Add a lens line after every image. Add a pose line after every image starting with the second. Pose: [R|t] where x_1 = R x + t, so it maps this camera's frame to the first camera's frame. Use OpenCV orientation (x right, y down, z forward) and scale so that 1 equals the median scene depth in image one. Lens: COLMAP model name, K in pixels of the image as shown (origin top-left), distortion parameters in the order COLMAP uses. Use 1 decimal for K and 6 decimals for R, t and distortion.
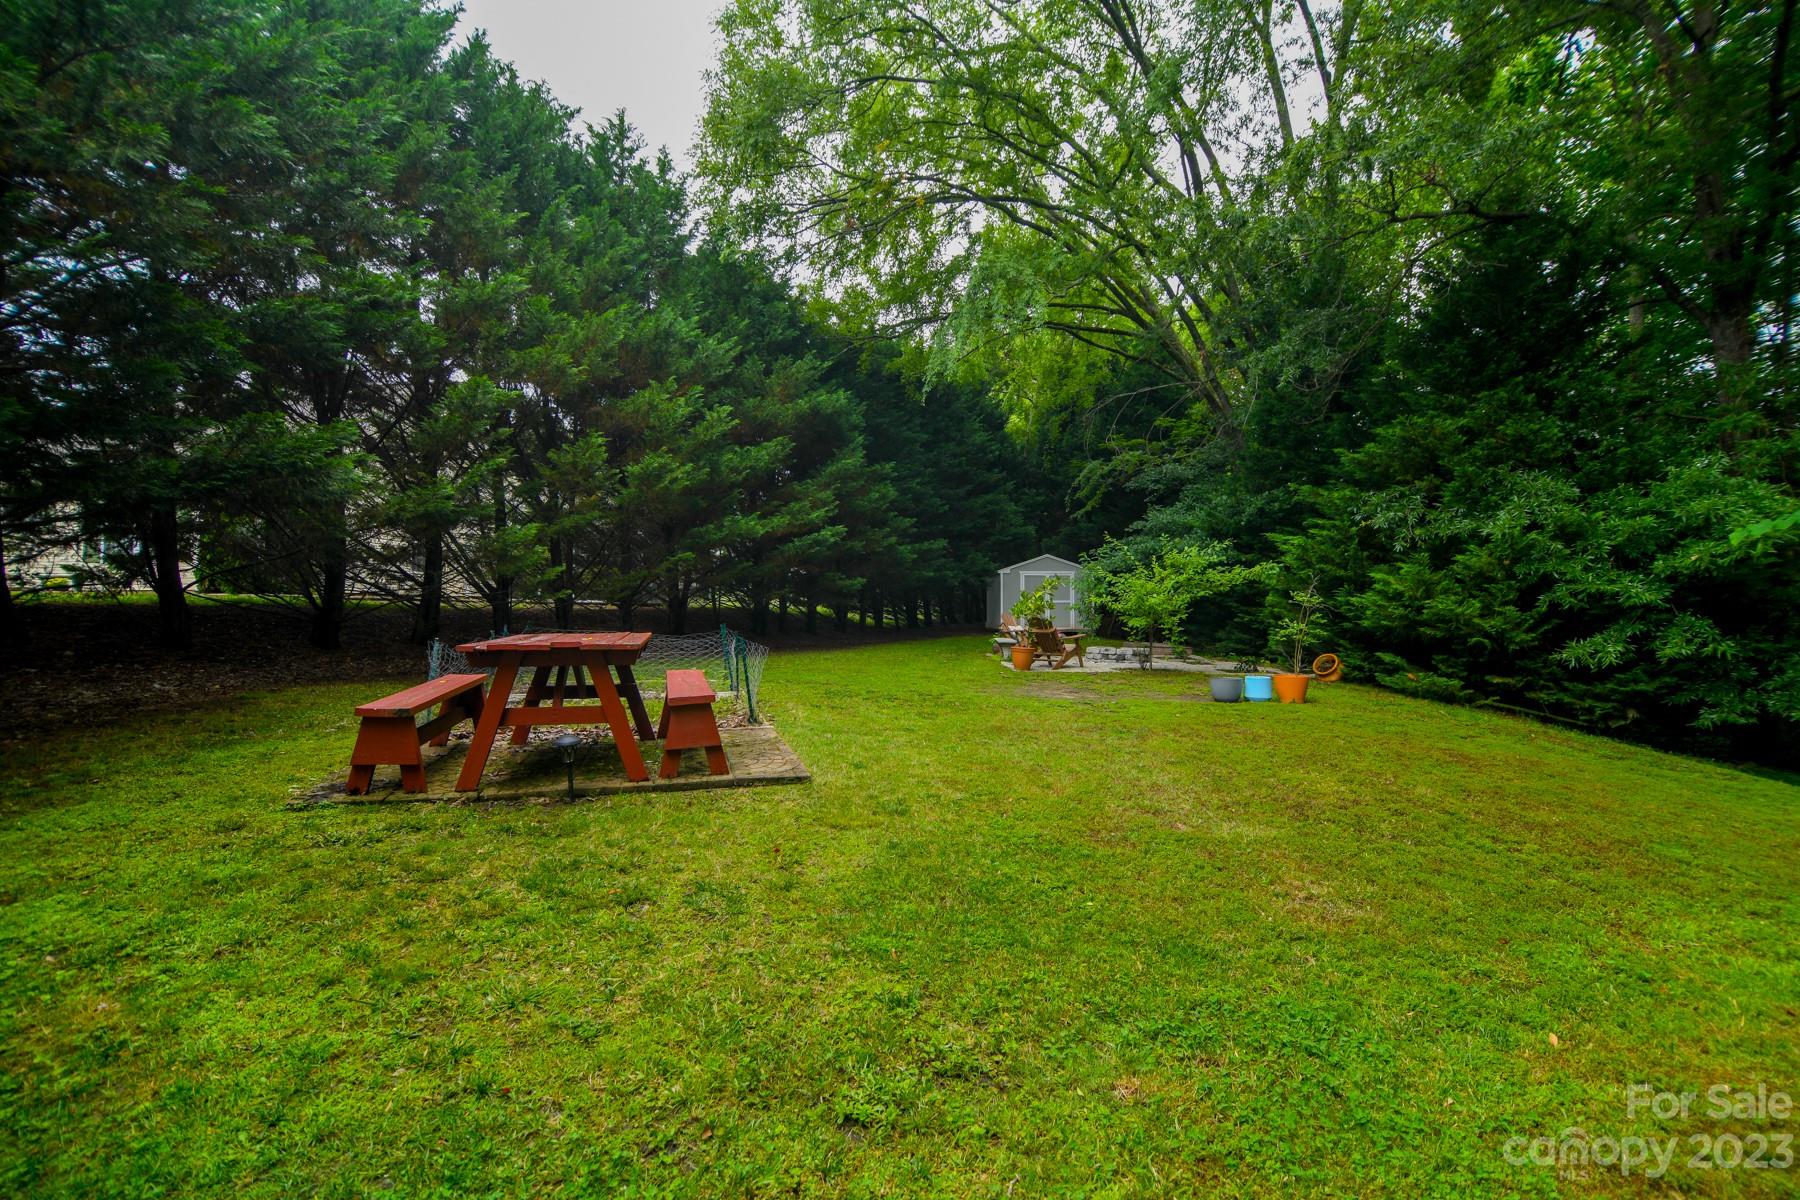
lens RADIAL K [[802.5, 0, 906.3], [0, 802.5, 600.7], [0, 0, 1]] dist [-0.001494, -0.010603]
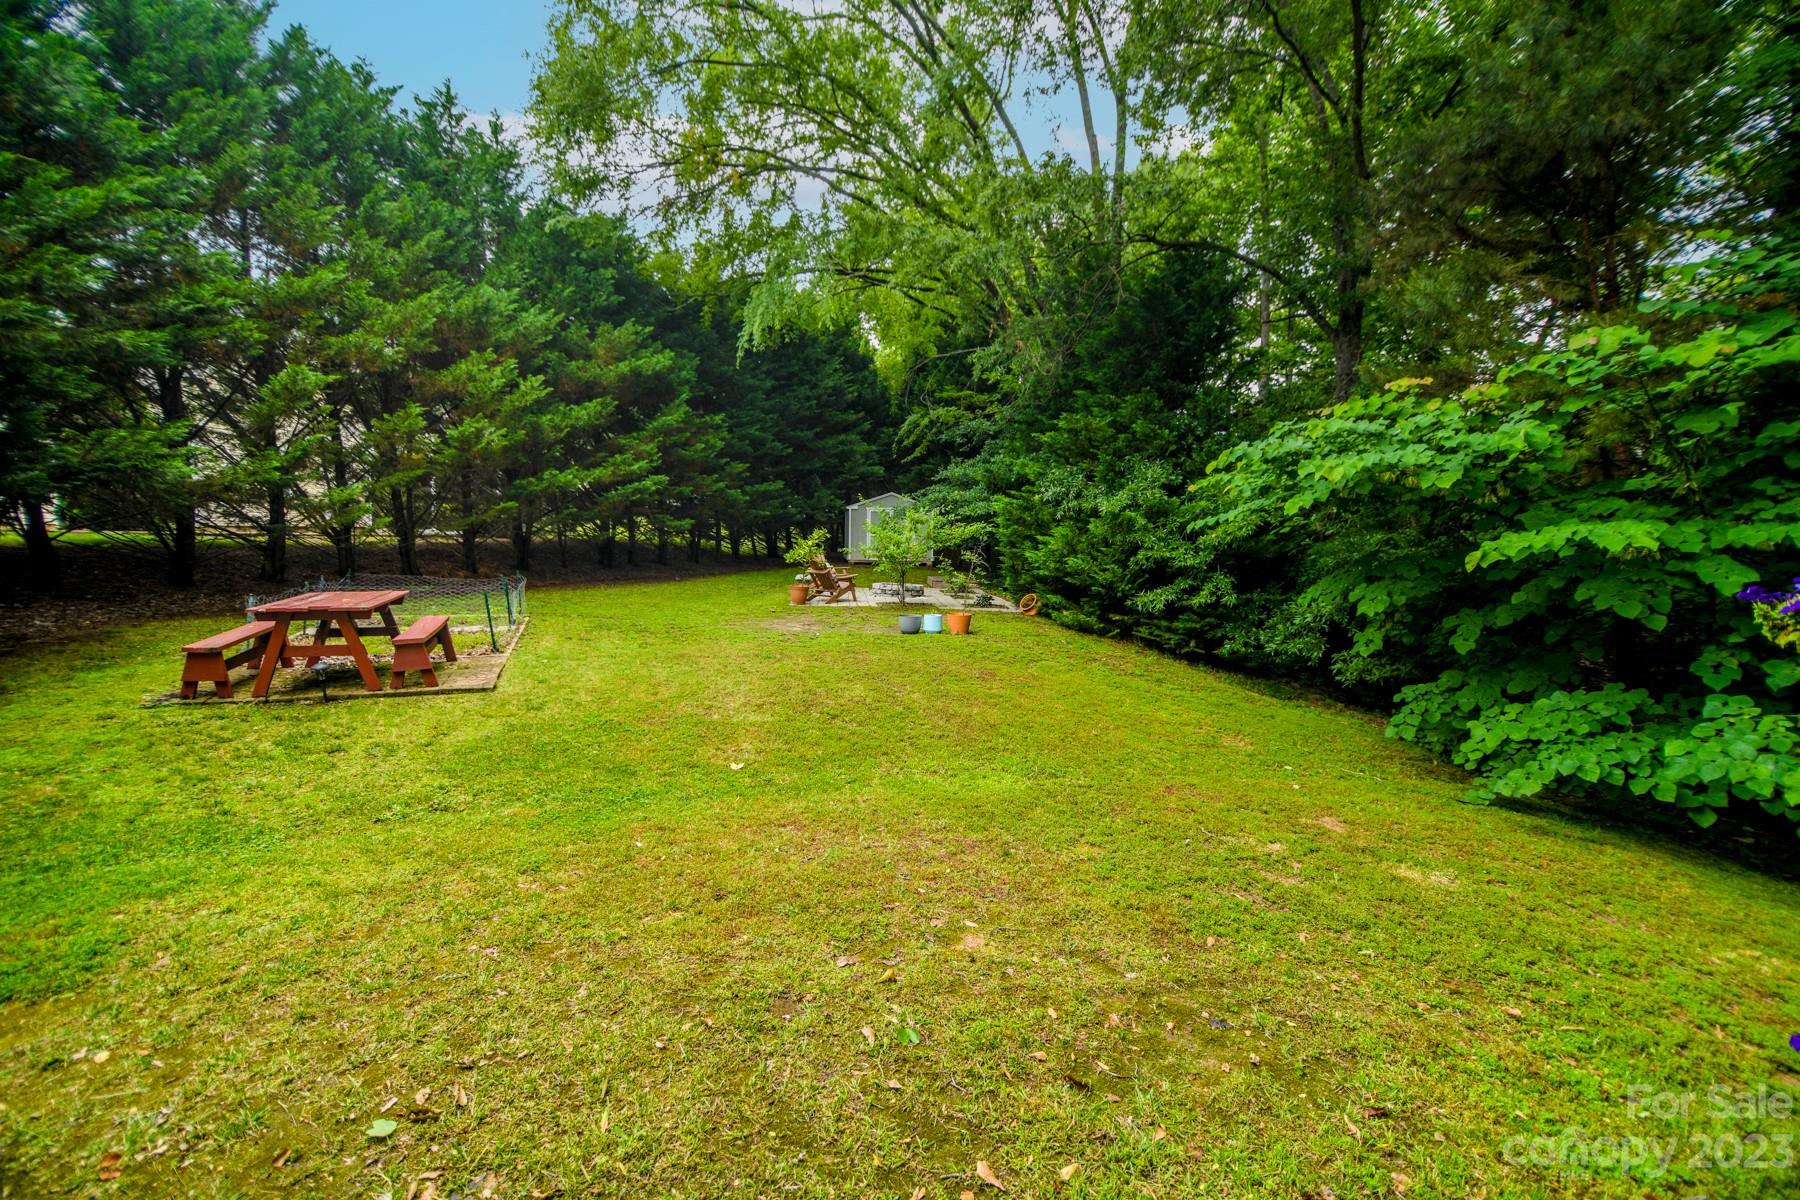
lens RADIAL K [[802.5, 0, 906.3], [0, 802.5, 600.7], [0, 0, 1]] dist [-0.001494, -0.010603]
pose [[0.995416, 0.005634, 0.095476, 0.207665], [-0.015311, 0.994776, 0.100927, -0.048443], [-0.094409, -0.101927, 0.990302, -0.244344]]
